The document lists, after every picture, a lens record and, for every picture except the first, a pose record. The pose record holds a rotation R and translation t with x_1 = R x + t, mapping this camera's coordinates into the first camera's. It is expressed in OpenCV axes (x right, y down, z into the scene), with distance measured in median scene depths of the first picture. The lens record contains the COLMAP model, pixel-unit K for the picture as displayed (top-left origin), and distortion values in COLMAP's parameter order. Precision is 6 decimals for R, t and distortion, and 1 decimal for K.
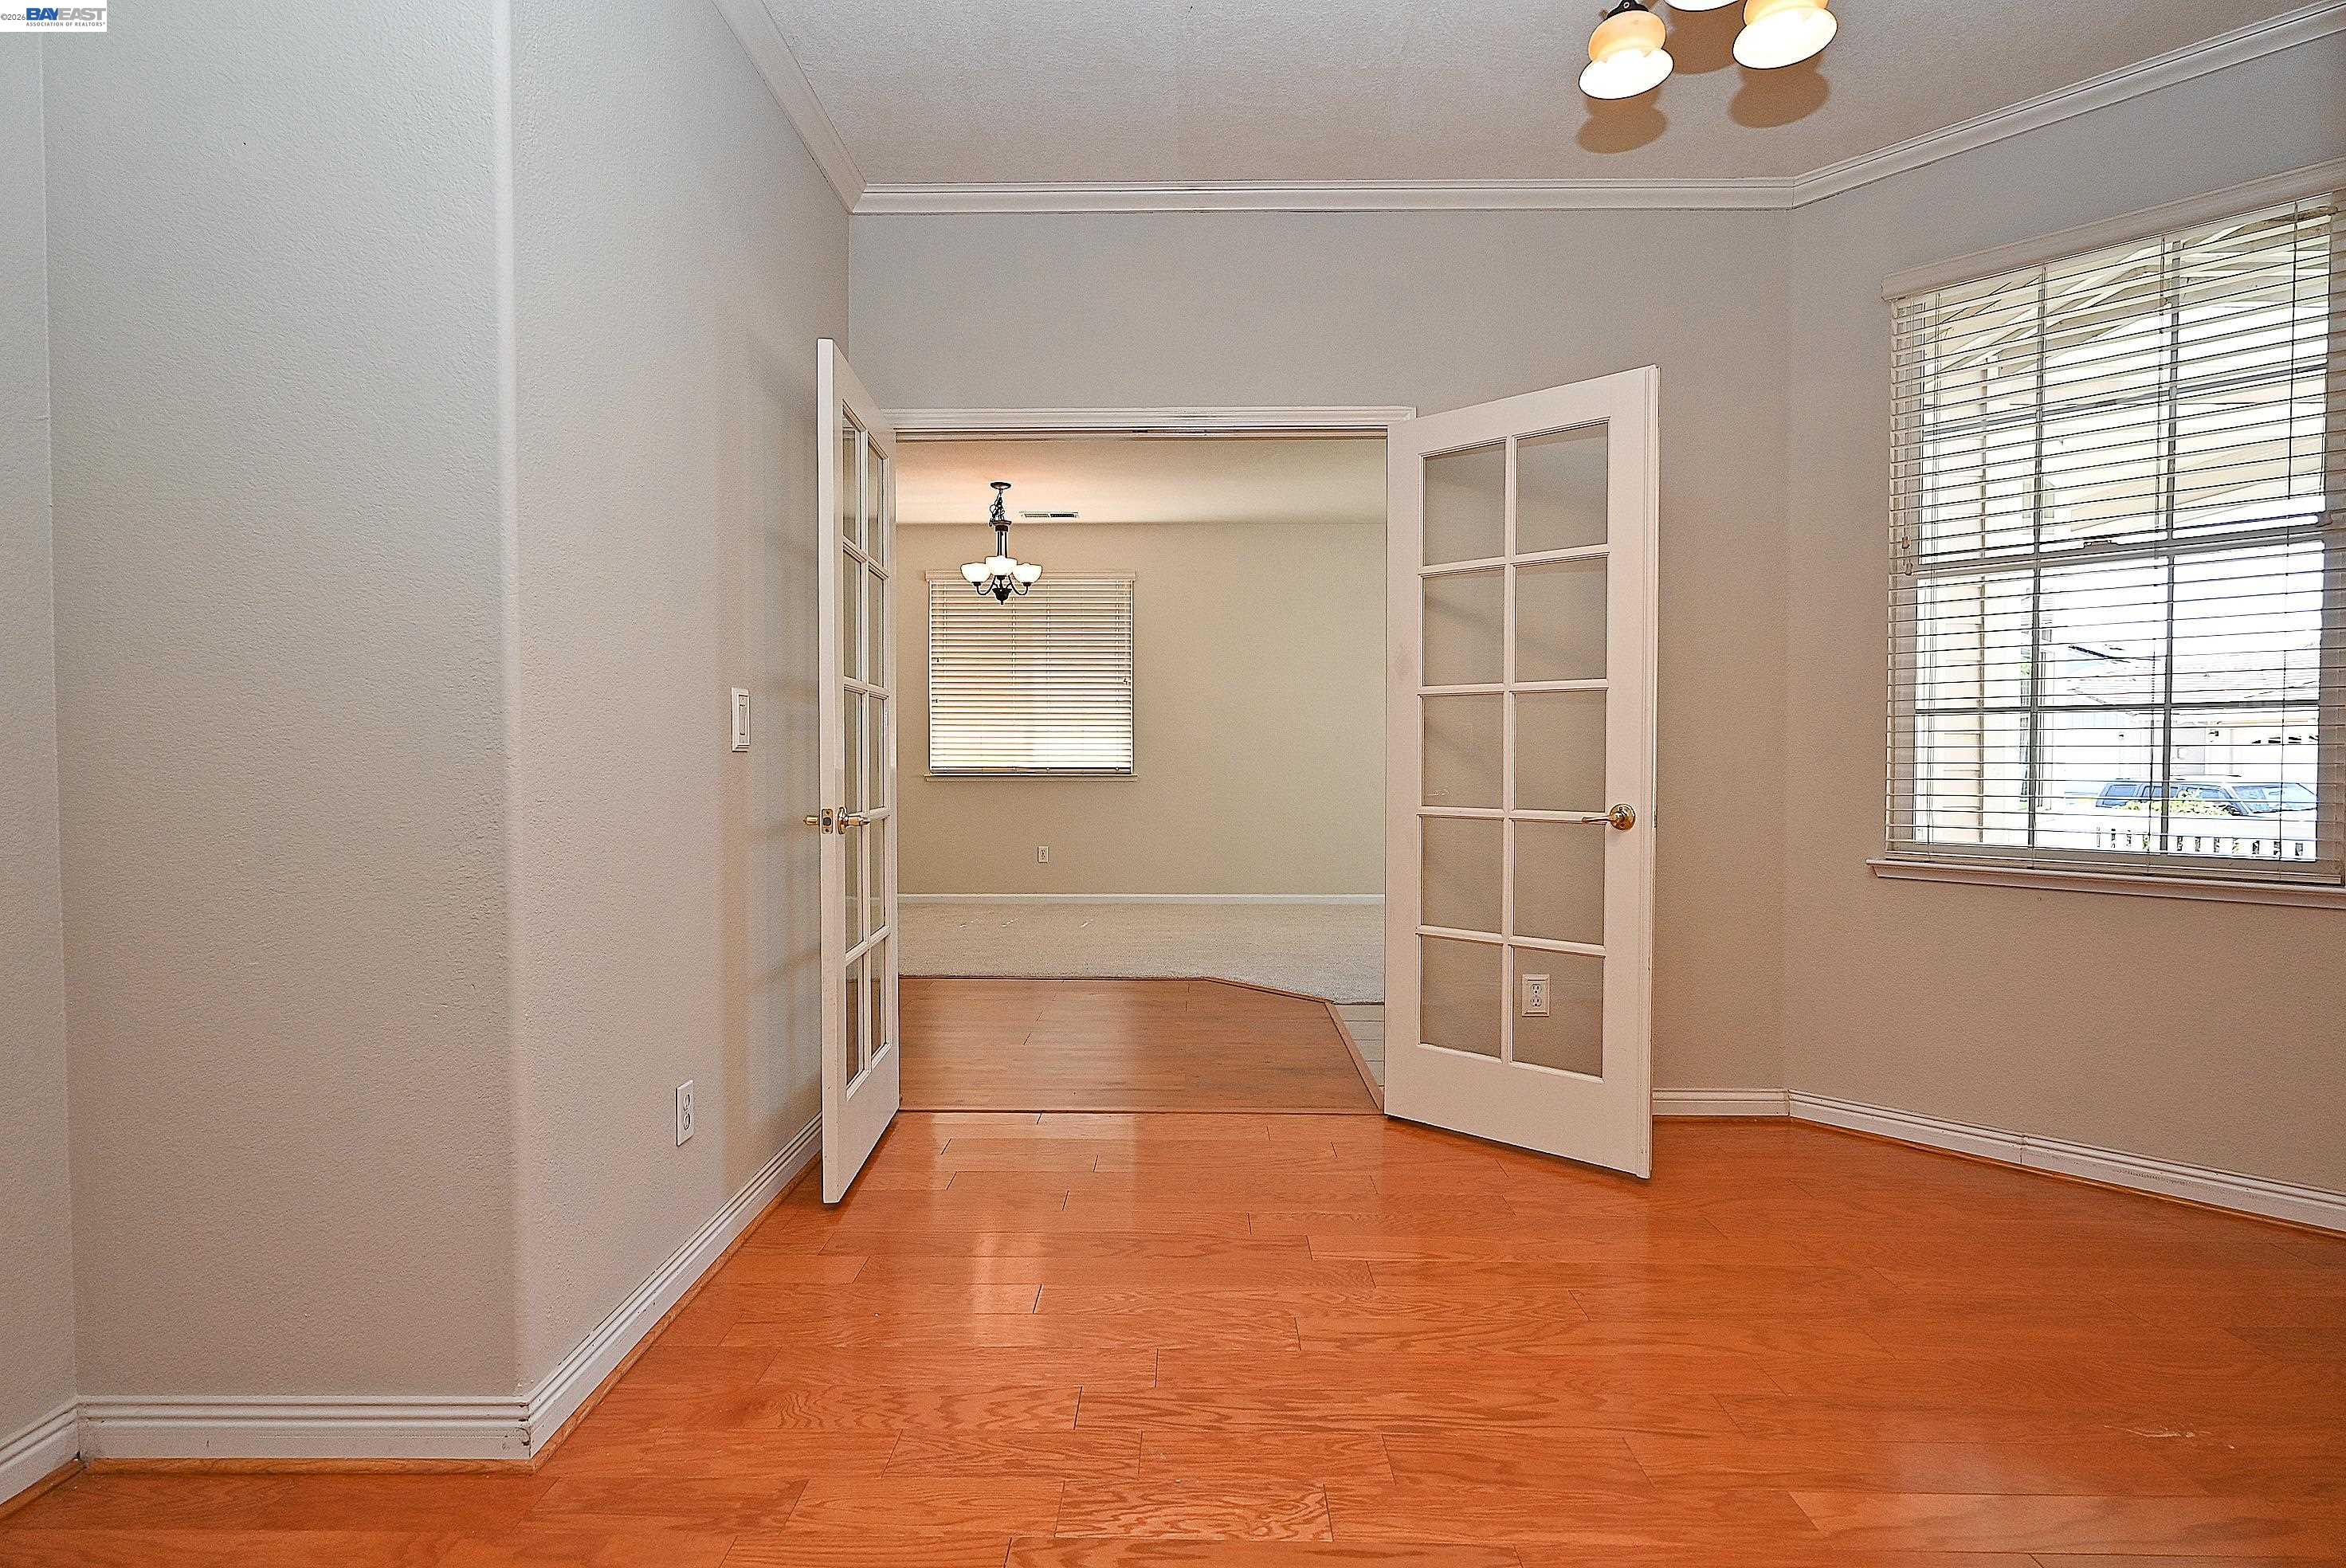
lens RADIAL K [[1156.4, 0, 1167.4], [0, 1156.4, 785.2], [0, 0, 1]] dist [-0.001210, 0.000519]
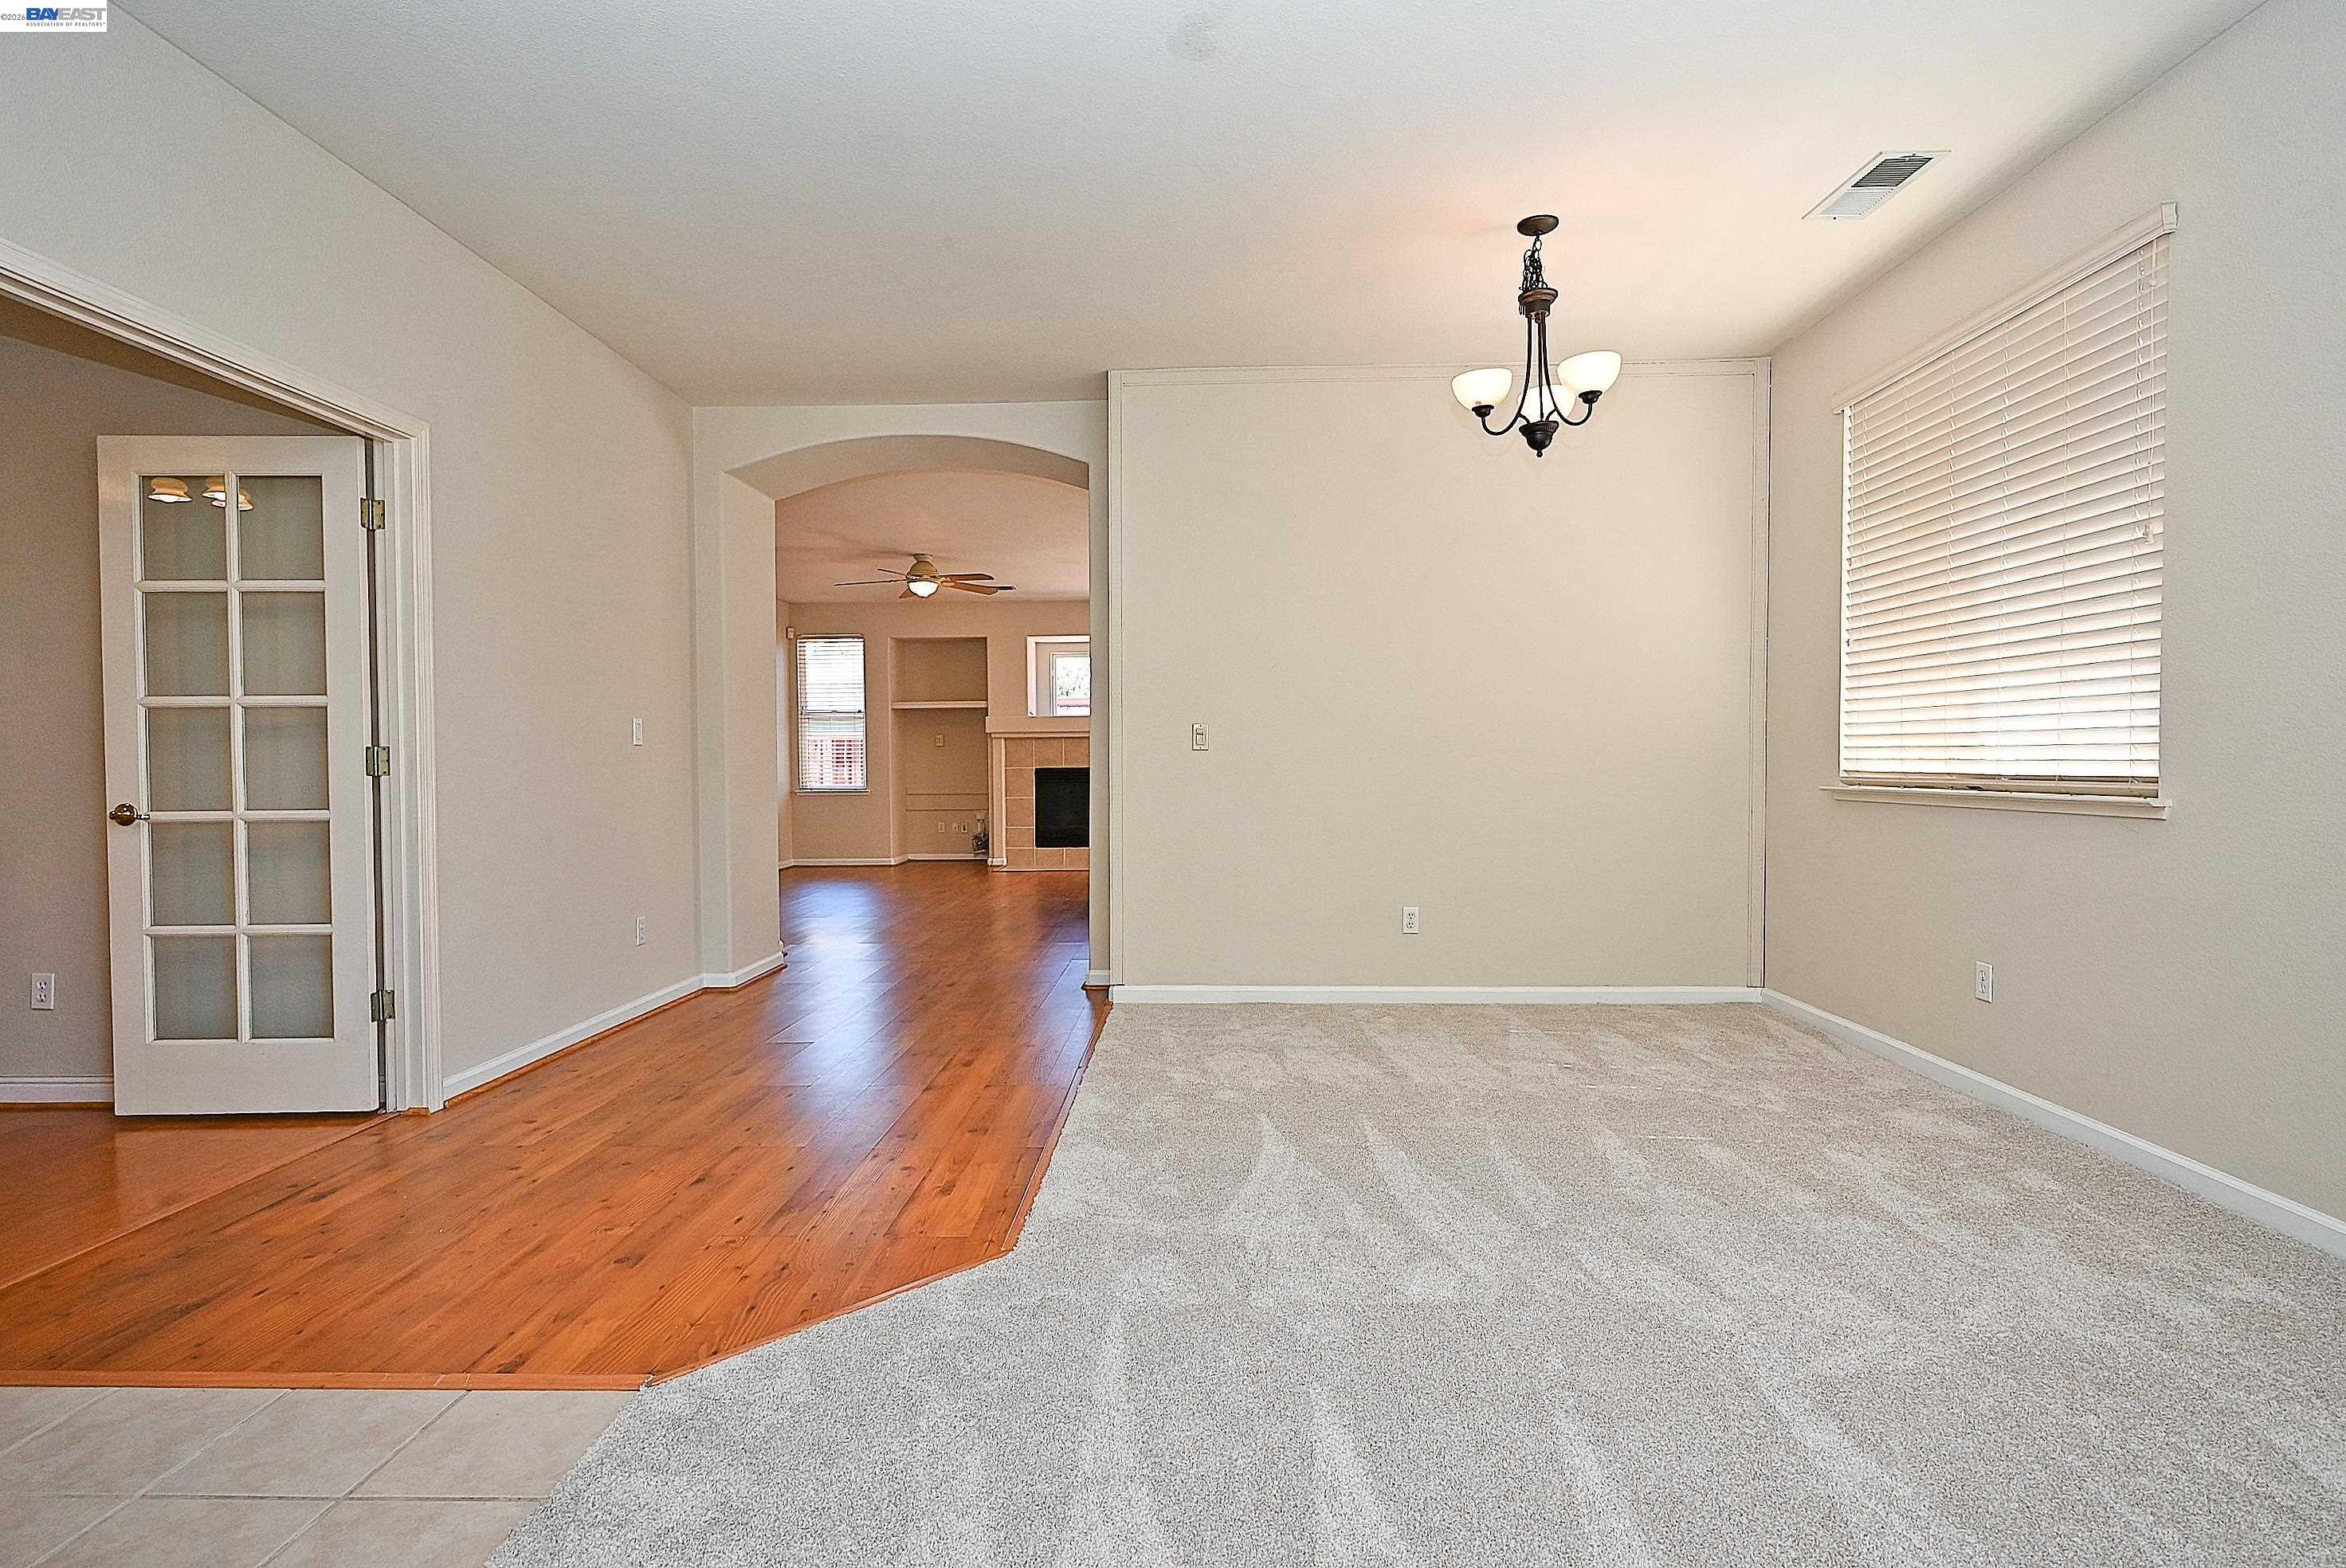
lens RADIAL K [[1156.4, 0, 1167.4], [0, 1156.4, 785.2], [0, 0, 1]] dist [-0.001210, 0.000519]
pose [[-0.021712, 0.022329, -0.999515, 0.788342], [-0.014472, 0.999639, 0.022646, -0.041538], [0.999660, 0.014957, -0.021381, 1.766833]]
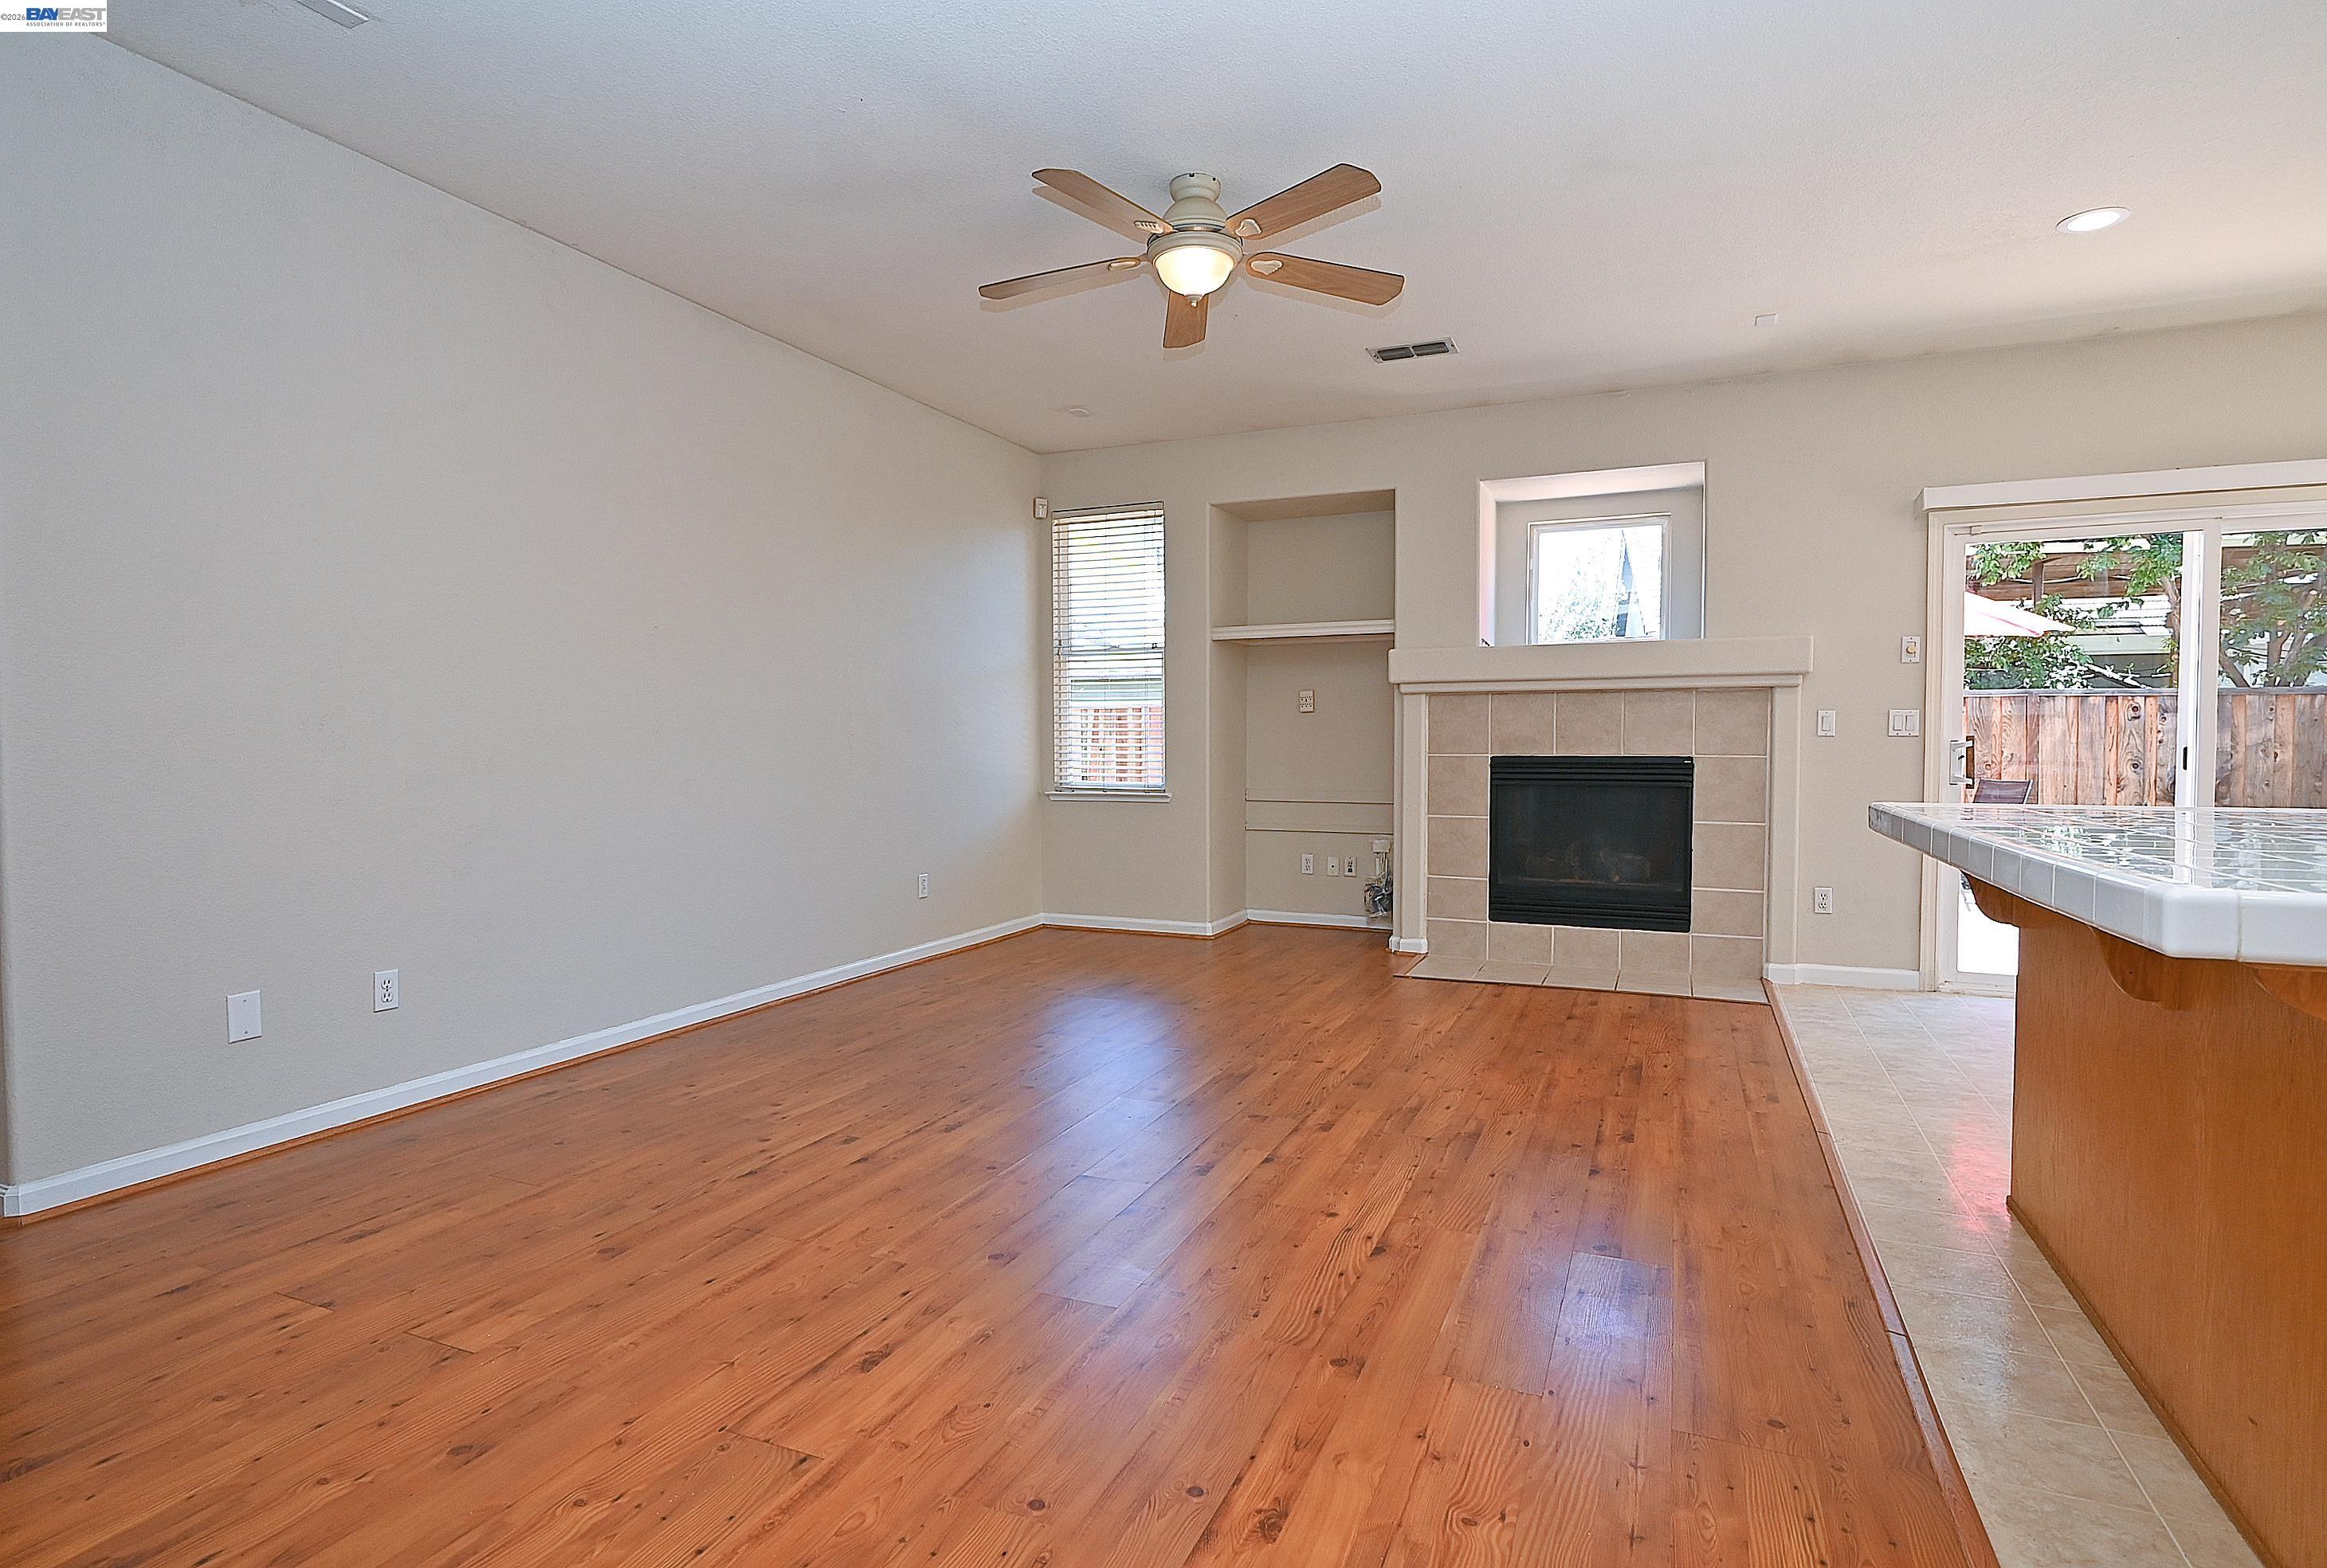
lens RADIAL K [[1179.8, 0, 1151.0], [0, 1179.8, 781.0], [0, 0, 1]] dist [-0.000756, -0.000942]
pose [[-0.398126, 0.030859, -0.916811, -0.982968], [-0.018873, 0.998947, 0.041820, -0.032951], [0.917137, 0.033952, -0.397124, 1.512368]]
